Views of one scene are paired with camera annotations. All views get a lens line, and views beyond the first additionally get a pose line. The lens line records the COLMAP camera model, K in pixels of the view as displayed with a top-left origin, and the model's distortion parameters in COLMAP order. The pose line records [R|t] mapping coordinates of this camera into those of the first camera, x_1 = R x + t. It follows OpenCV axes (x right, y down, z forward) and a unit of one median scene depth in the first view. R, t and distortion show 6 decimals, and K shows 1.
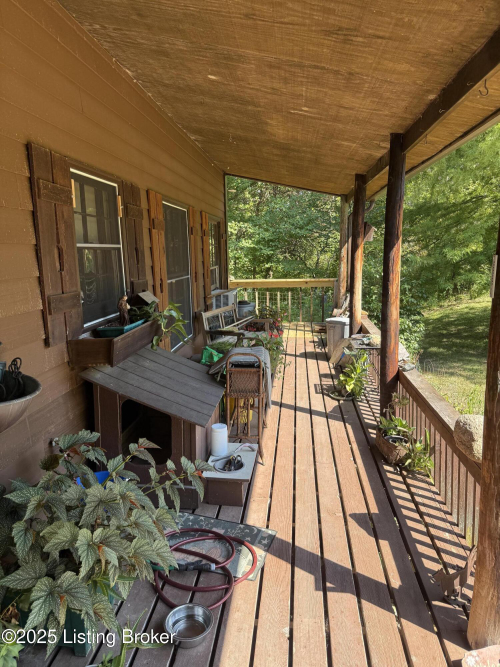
lens RADIAL K [[469.9, 0, 250.0], [0, 469.9, 333.5], [0, 0, 1]] dist [-0.001508, -0.000847]
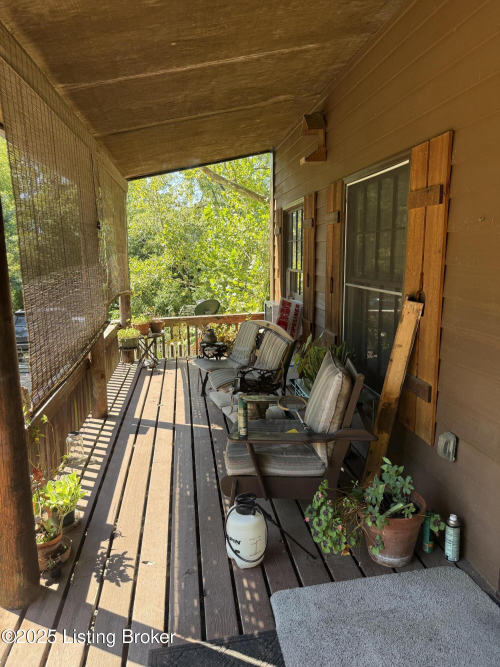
lens RADIAL K [[469.9, 0, 250.0], [0, 469.9, 333.5], [0, 0, 1]] dist [-0.001508, -0.000847]
pose [[-0.970754, 0.073985, -0.228390, 0.198626], [-0.008545, 0.940079, 0.340850, -0.313262], [0.239922, 0.332833, -0.911953, 1.956233]]
